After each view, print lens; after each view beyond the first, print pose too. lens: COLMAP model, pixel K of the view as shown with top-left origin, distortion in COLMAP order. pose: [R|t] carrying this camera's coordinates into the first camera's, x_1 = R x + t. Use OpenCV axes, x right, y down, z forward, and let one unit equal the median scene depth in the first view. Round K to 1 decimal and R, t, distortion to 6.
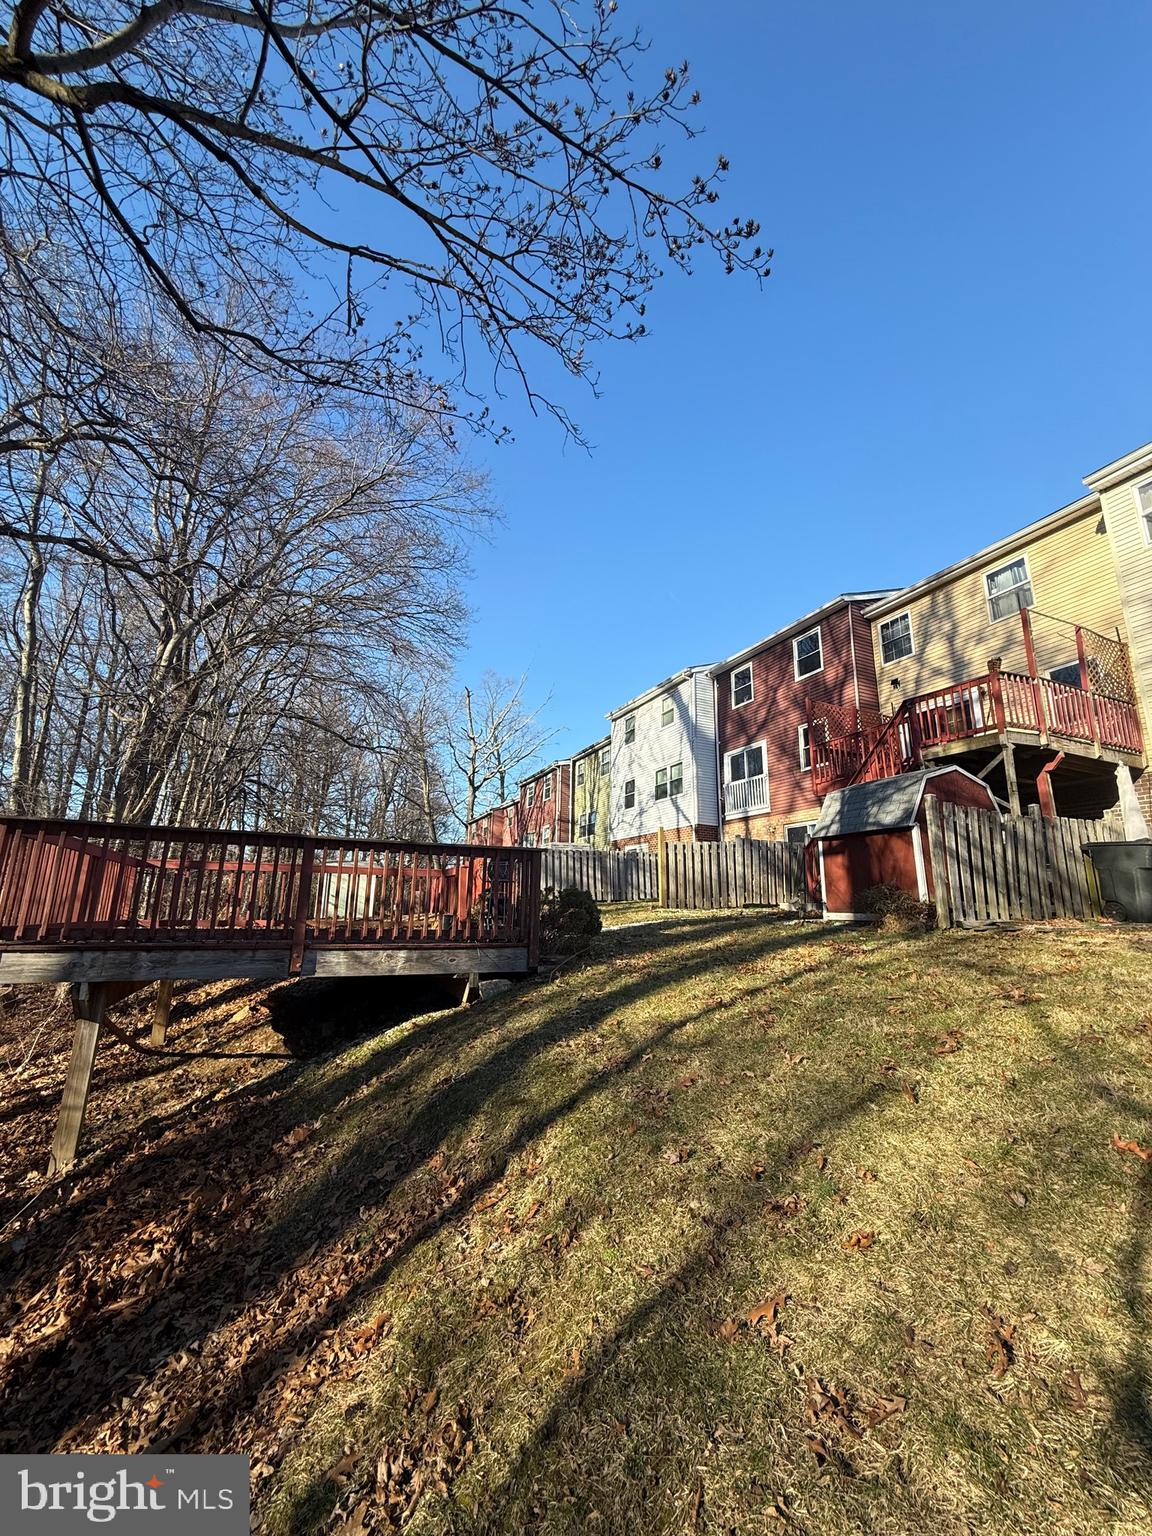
lens RADIAL K [[614.0, 0, 576.0], [0, 614.0, 768.0], [0, 0, 1]] dist [-0.000999, -0.000415]
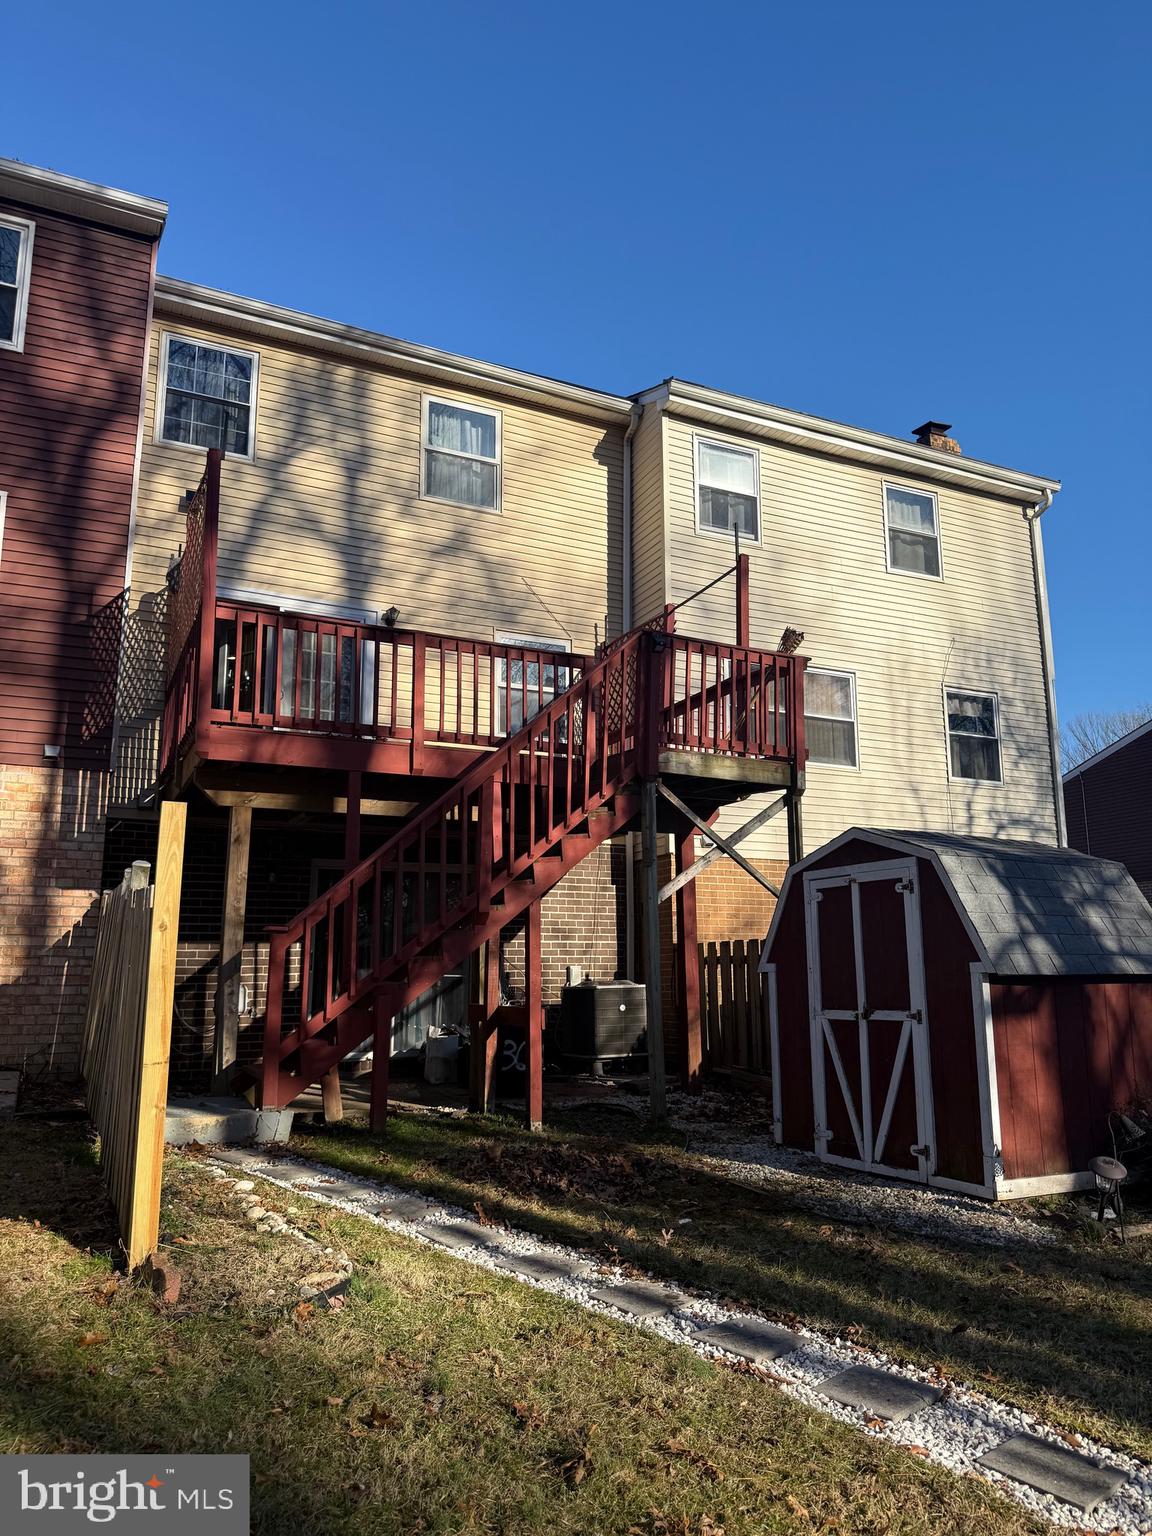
lens RADIAL K [[1064.1, 0, 576.0], [0, 1064.1, 768.0], [0, 0, 1]] dist [0.000109, 0.000225]
pose [[-0.008448, 0.177966, 0.984000, -0.139407], [-0.223794, 0.958739, -0.175319, 0.101801], [-0.974600, -0.221694, 0.031729, 0.756603]]
